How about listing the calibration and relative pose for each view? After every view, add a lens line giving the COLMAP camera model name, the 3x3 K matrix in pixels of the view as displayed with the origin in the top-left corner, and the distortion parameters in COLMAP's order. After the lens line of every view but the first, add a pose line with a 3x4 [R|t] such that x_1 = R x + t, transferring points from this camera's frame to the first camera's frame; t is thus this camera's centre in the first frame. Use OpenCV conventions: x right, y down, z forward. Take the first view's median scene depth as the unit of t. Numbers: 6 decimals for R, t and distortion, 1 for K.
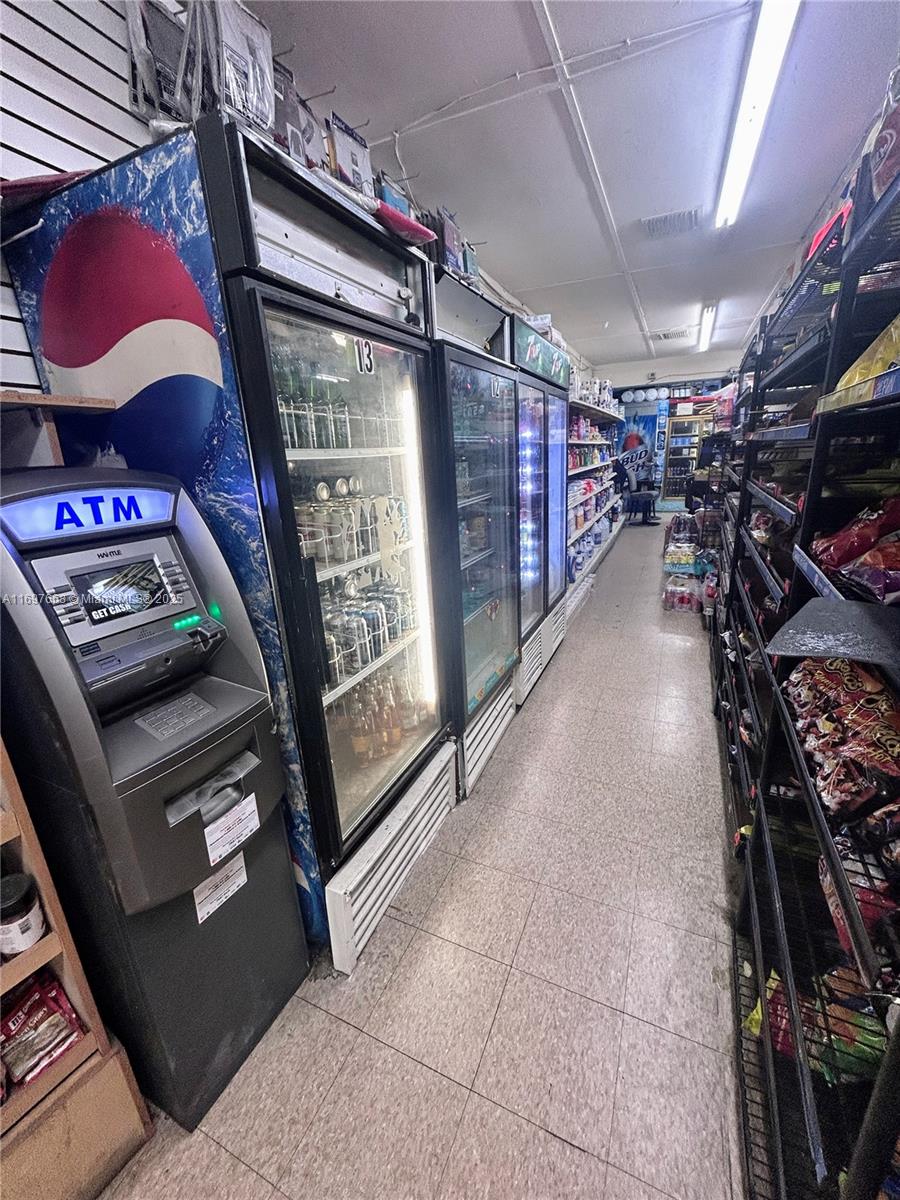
lens RADIAL K [[484.3, 0, 449.3], [0, 484.3, 598.4], [0, 0, 1]] dist [-0.003380, 0.001942]
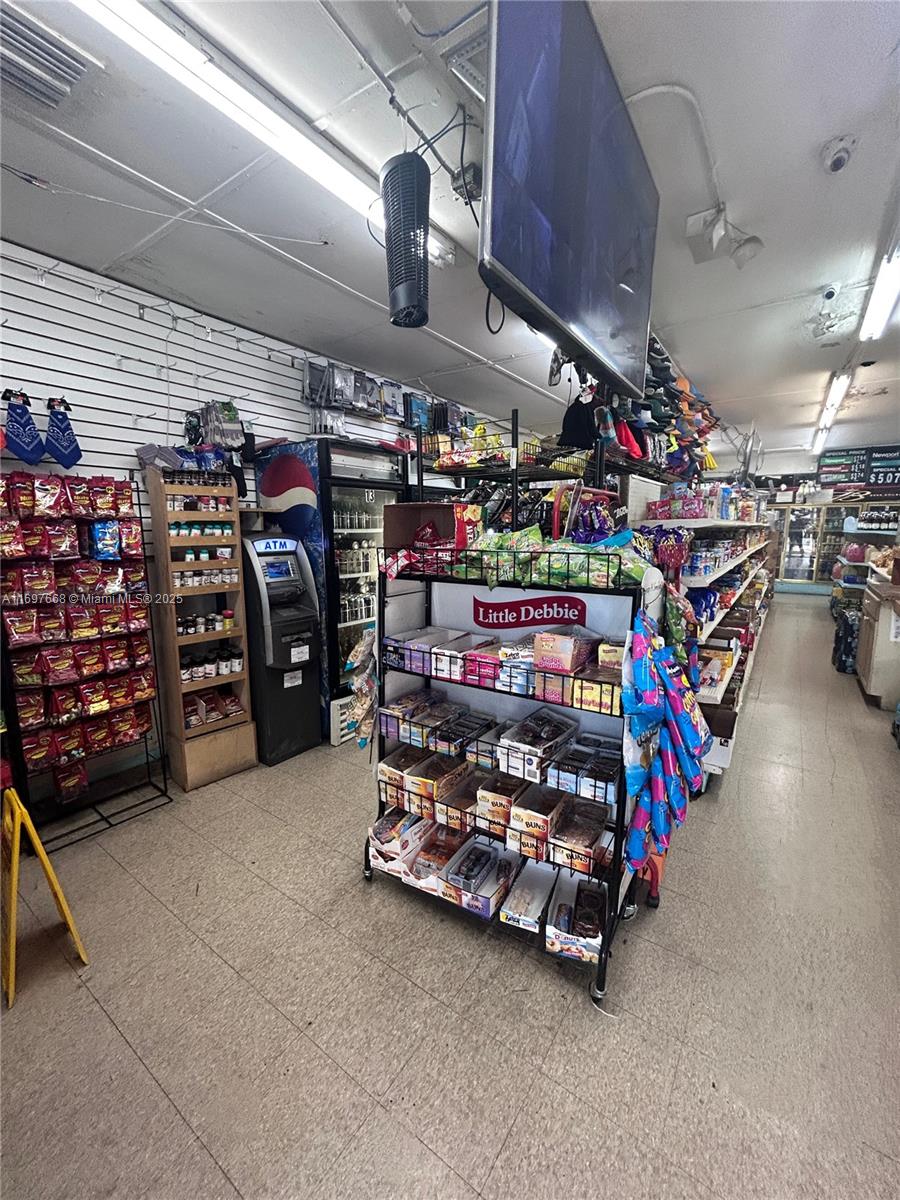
lens RADIAL K [[484.3, 0, 450.9], [0, 484.3, 599.7], [0, 0, 1]] dist [-0.003380, 0.001942]
pose [[0.982979, 0.077857, -0.166405, 0.858462], [-0.098984, 0.987497, -0.122684, 0.393925], [0.154772, 0.137067, 0.978396, -1.663288]]
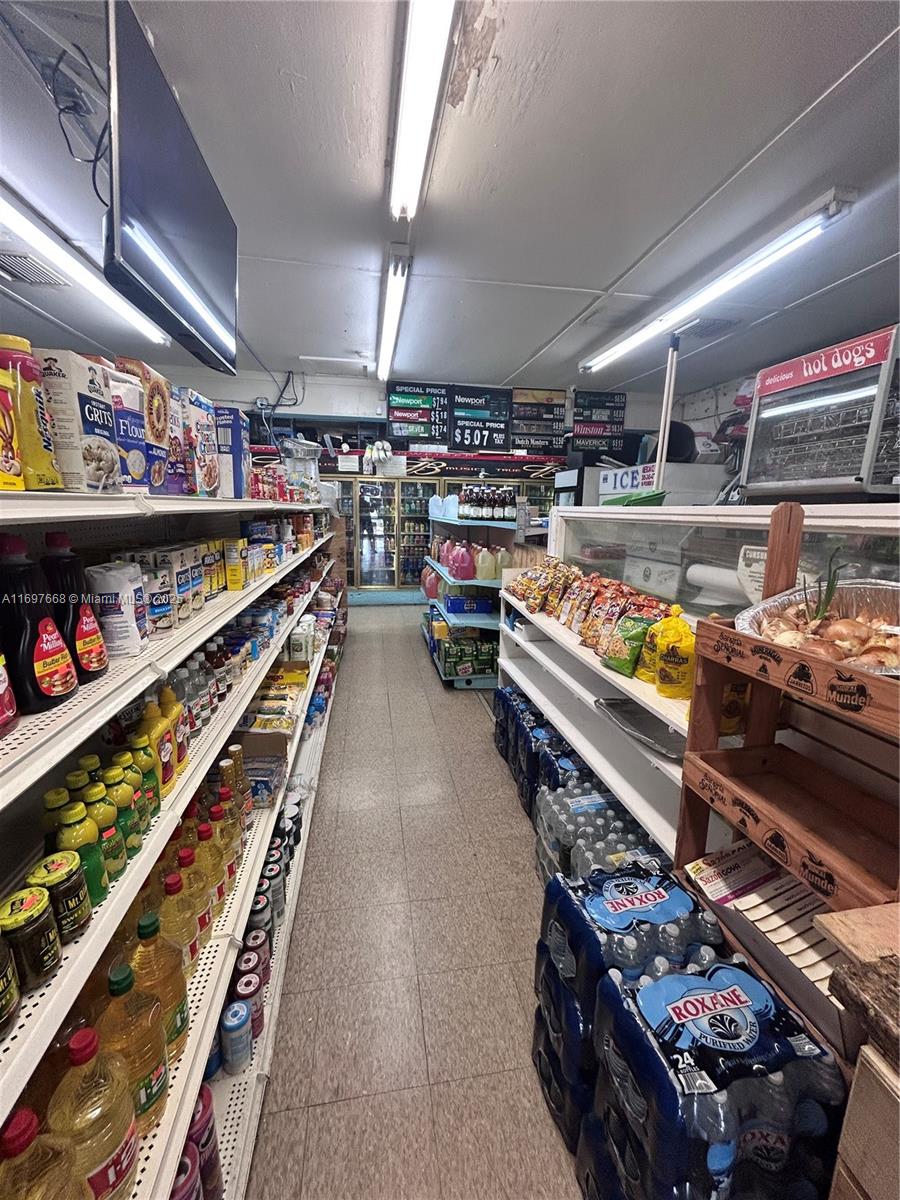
lens RADIAL K [[484.3, 0, 455.8], [0, 484.3, 602.0], [0, 0, 1]] dist [-0.003380, 0.001942]
pose [[0.817147, -0.044097, 0.574740, 3.036195], [0.103919, 0.992003, -0.071637, -1.050352], [-0.566985, 0.118265, 0.815194, 2.718672]]
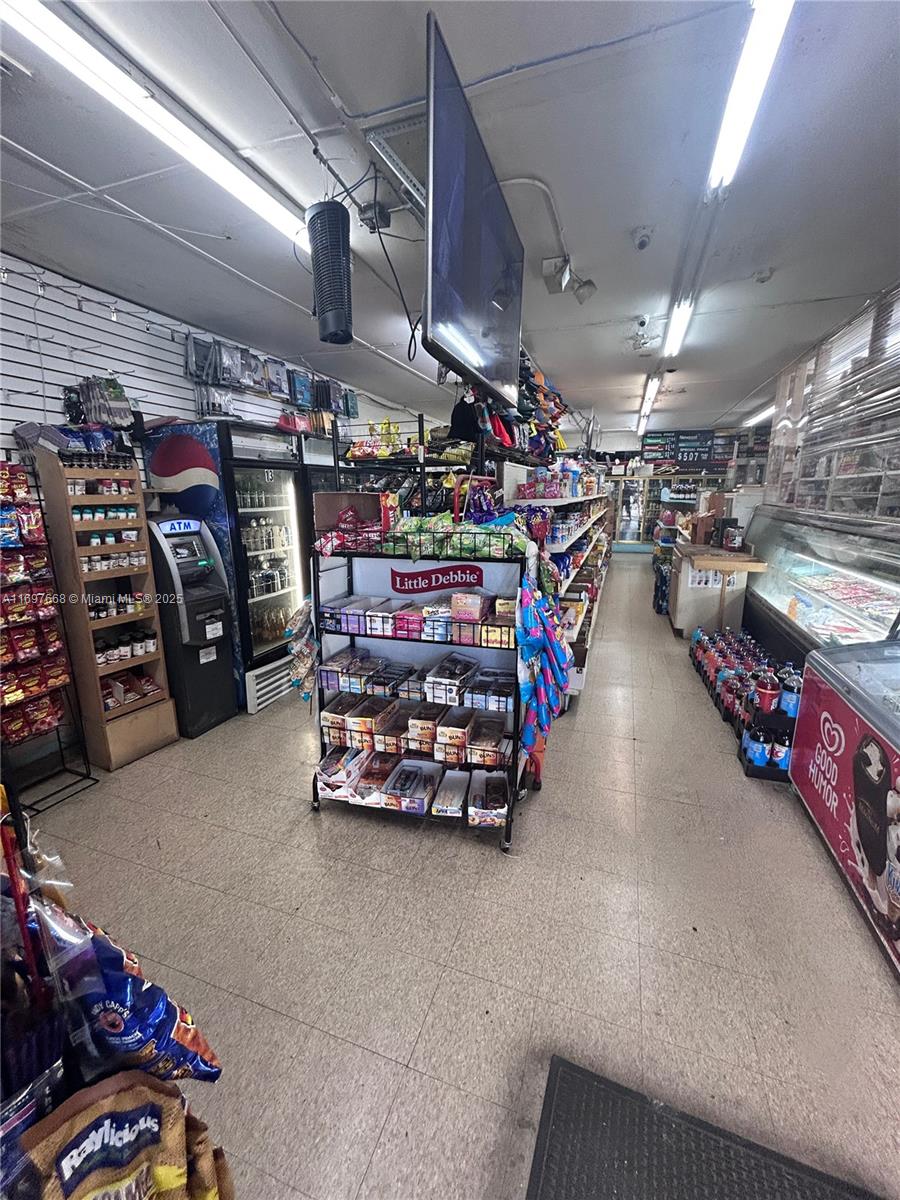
lens RADIAL K [[484.3, 0, 453.0], [0, 484.3, 599.2], [0, 0, 1]] dist [-0.003380, 0.001942]
pose [[0.994209, 0.025382, 0.104419, 0.686026], [-0.017611, 0.997052, -0.074681, 0.451803], [-0.106007, 0.072410, 0.991725, -2.079938]]
